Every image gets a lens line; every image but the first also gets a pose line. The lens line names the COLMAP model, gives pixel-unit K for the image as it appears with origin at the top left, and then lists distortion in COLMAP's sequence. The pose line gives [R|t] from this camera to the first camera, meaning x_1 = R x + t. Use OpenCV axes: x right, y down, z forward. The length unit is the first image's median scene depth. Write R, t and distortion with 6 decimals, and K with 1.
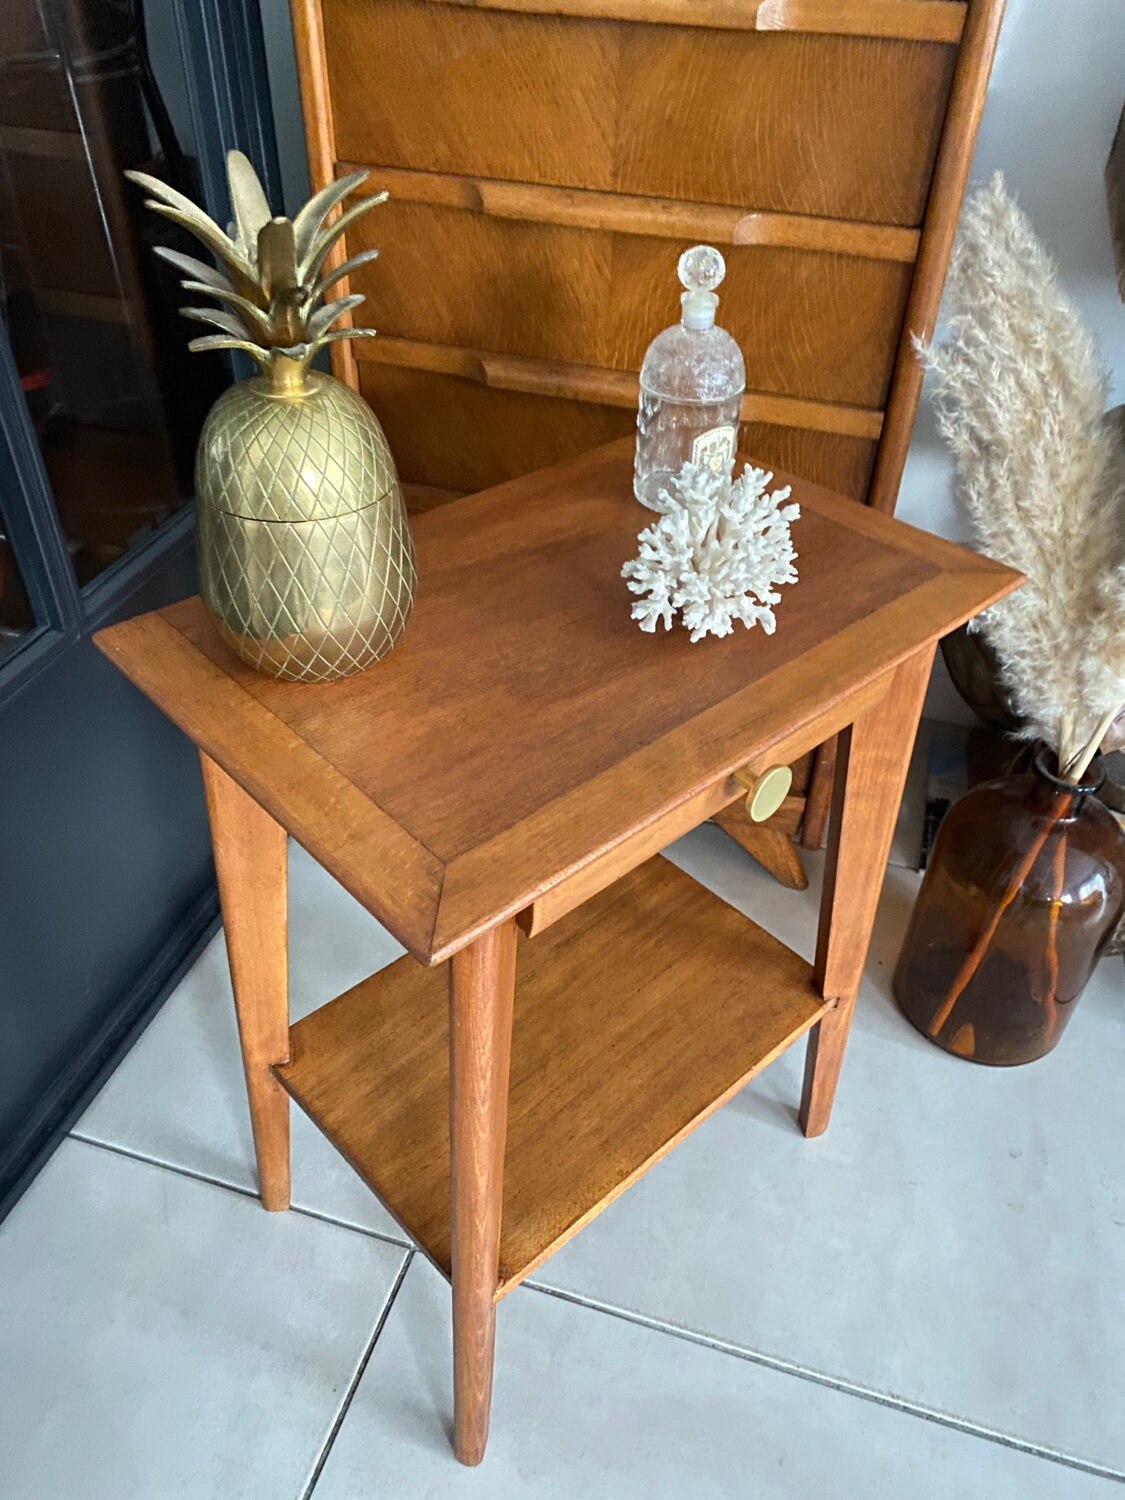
lens RADIAL K [[1150.0, 0, 565.3], [0, 1150.0, 745.7], [0, 0, 1]] dist [0.002291, 0.000937]
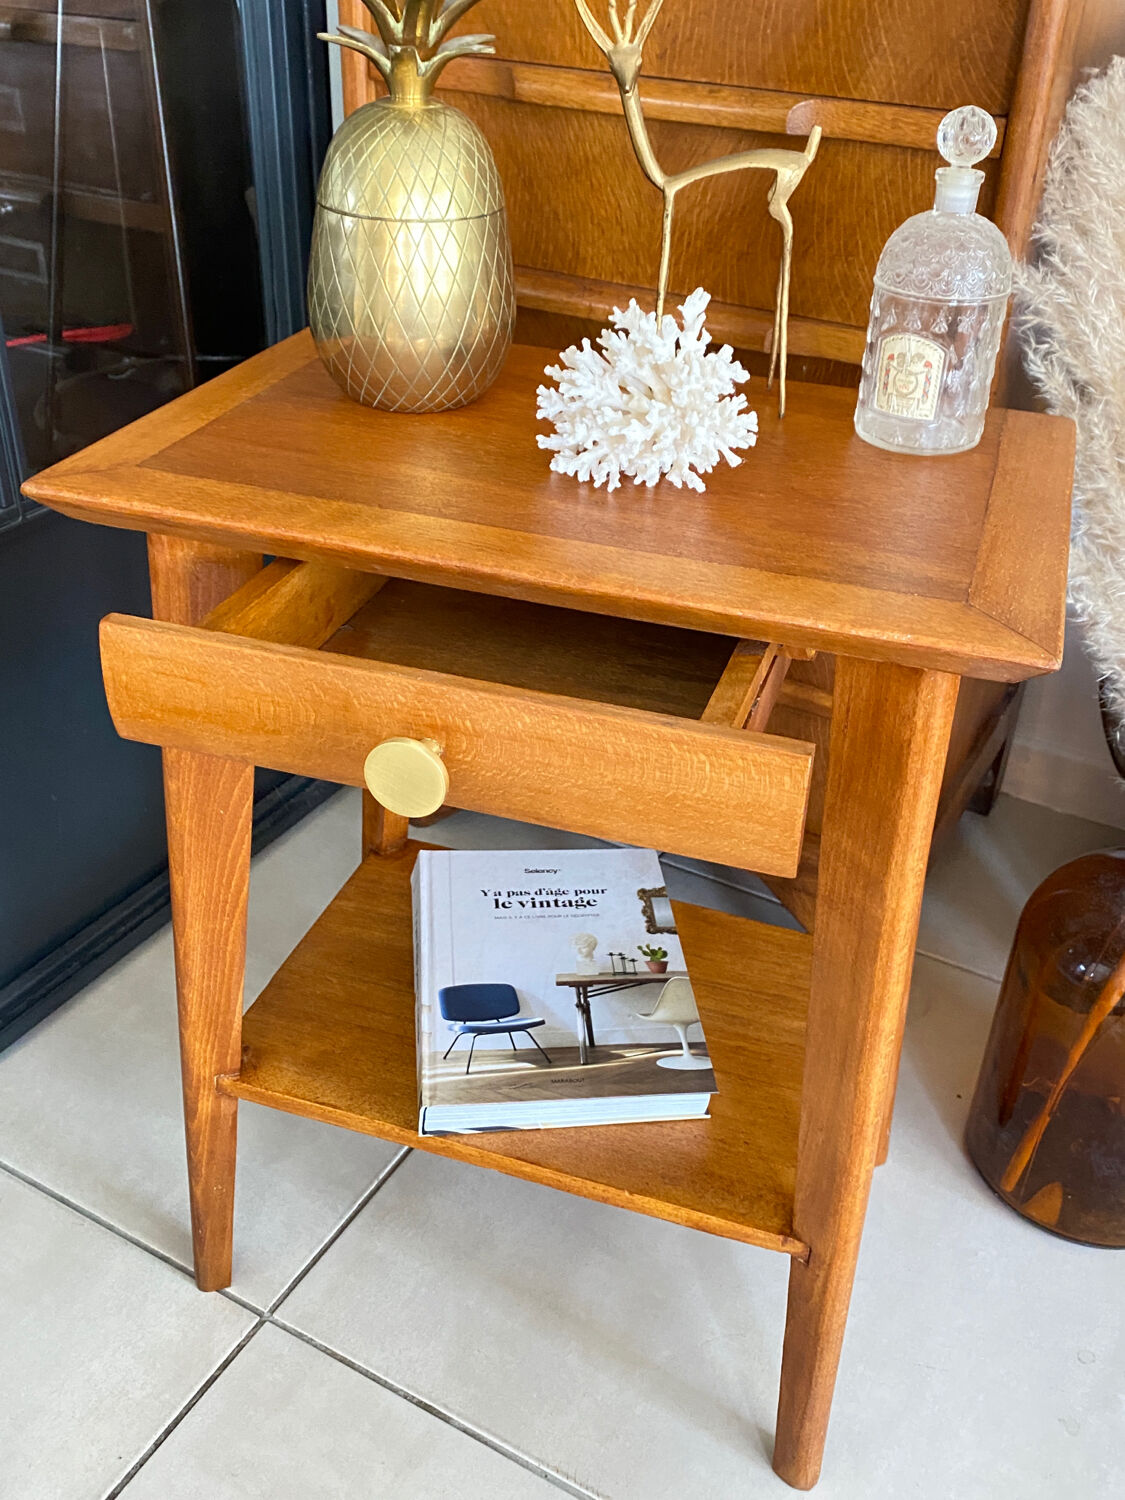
lens RADIAL K [[1408.7, 0, 553.1], [0, 1408.7, 742.0], [0, 0, 1]] dist [0.006644, 0.000000]
pose [[0.977447, 0.114932, -0.177166, 0.204981], [-0.137046, 0.983502, -0.118074, 0.142971], [0.160673, 0.139691, 0.977073, 0.021754]]
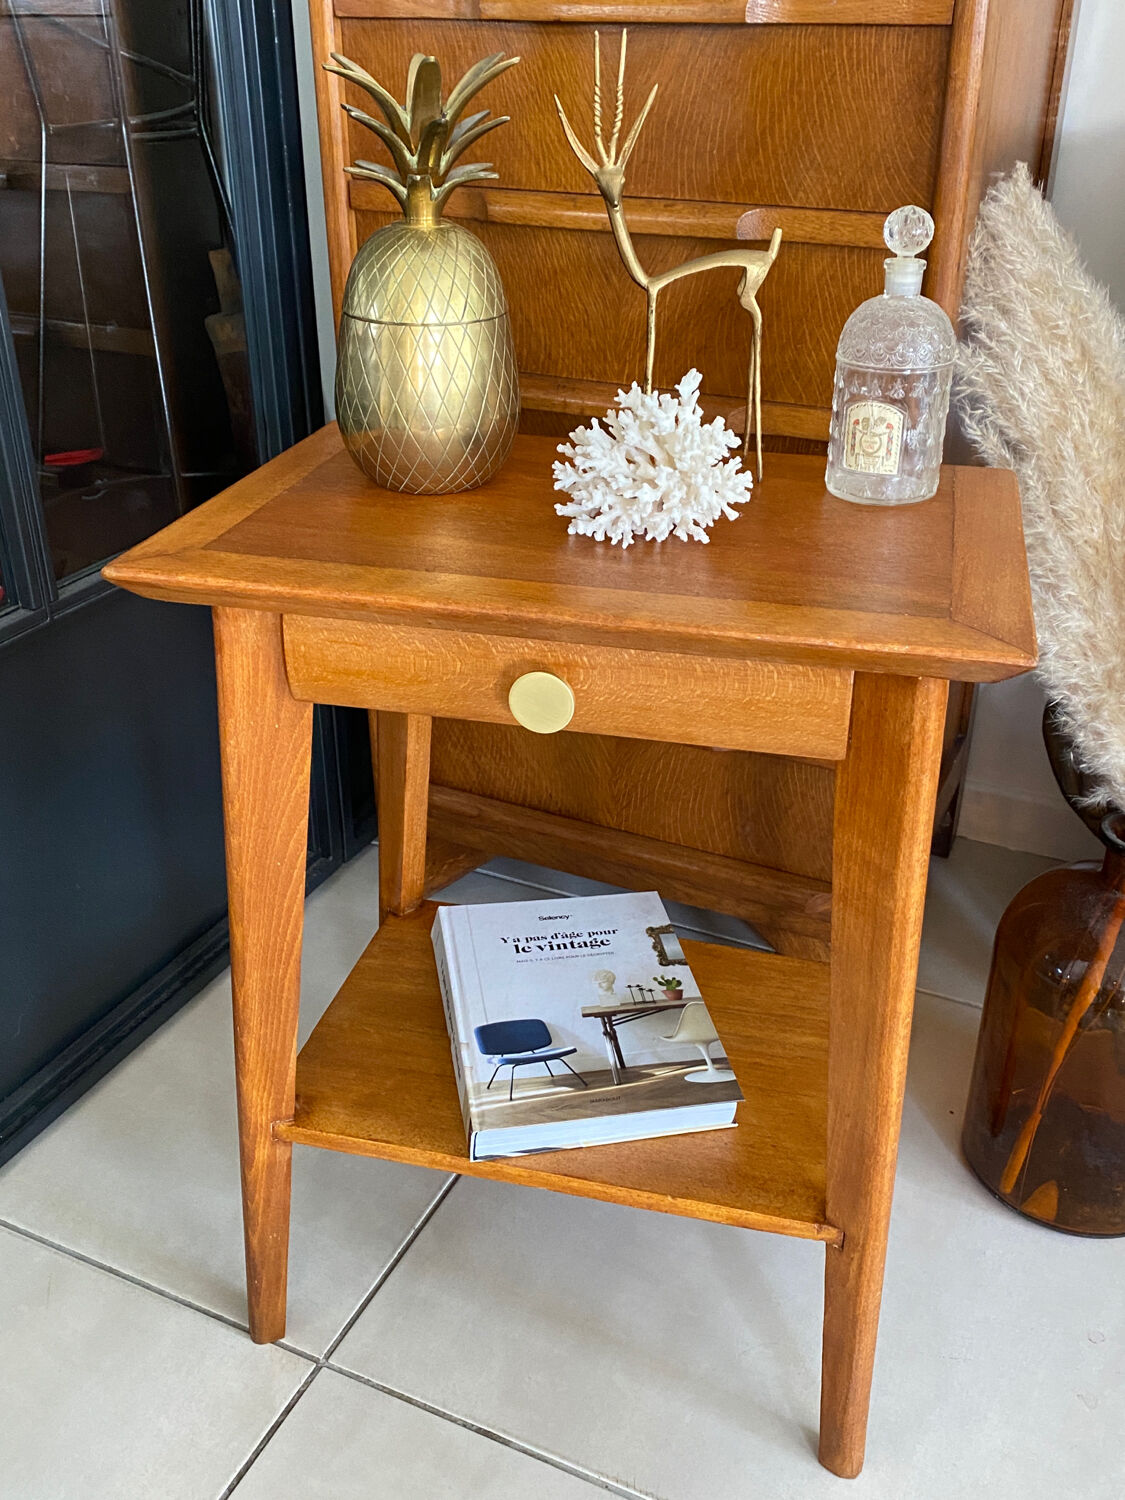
lens RADIAL K [[1408.7, 0, 553.7], [0, 1408.7, 743.5], [0, 0, 1]] dist [0.006644, 0.000000]
pose [[0.990002, 0.041543, -0.134798, 0.164147], [-0.067886, 0.978017, -0.197168, 0.203444], [0.123644, 0.204348, 0.971058, -0.063562]]
